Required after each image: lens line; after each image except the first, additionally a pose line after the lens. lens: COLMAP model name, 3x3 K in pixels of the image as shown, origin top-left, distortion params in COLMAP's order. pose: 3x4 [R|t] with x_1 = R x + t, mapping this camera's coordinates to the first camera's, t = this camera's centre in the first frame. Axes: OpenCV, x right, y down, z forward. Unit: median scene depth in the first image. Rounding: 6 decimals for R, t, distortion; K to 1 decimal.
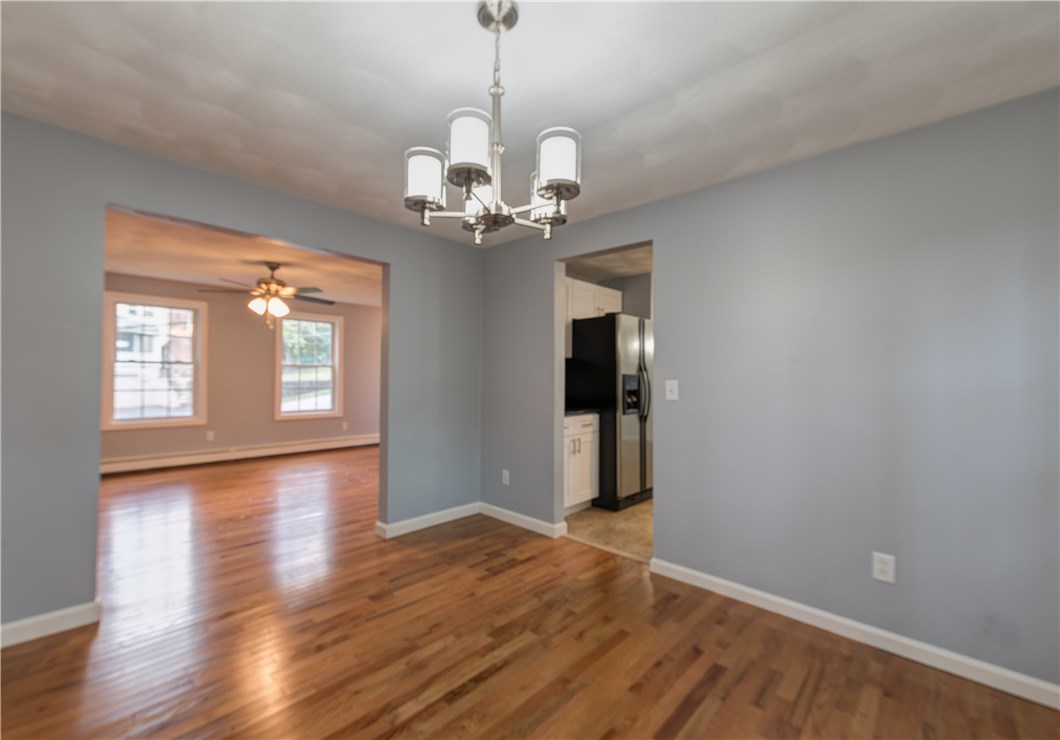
lens RADIAL K [[471.4, 0, 512.6], [0, 471.4, 369.9], [0, 0, 1]] dist [0.000377, -0.000187]
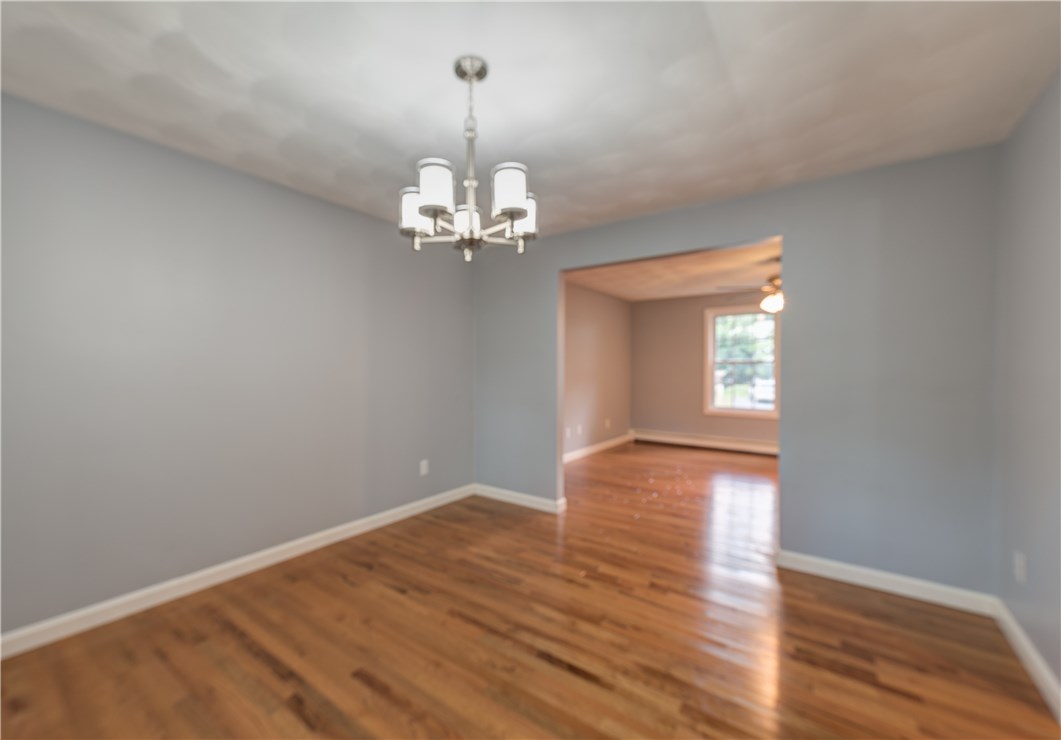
lens RADIAL K [[471.8, 0, 513.1], [0, 471.8, 369.9], [0, 0, 1]] dist [0.000377, -0.000187]
pose [[0.080798, -0.004111, -0.996722, 0.577343], [0.001129, 0.999991, -0.004032, 0.011362], [0.996730, -0.000800, 0.080801, 0.491390]]
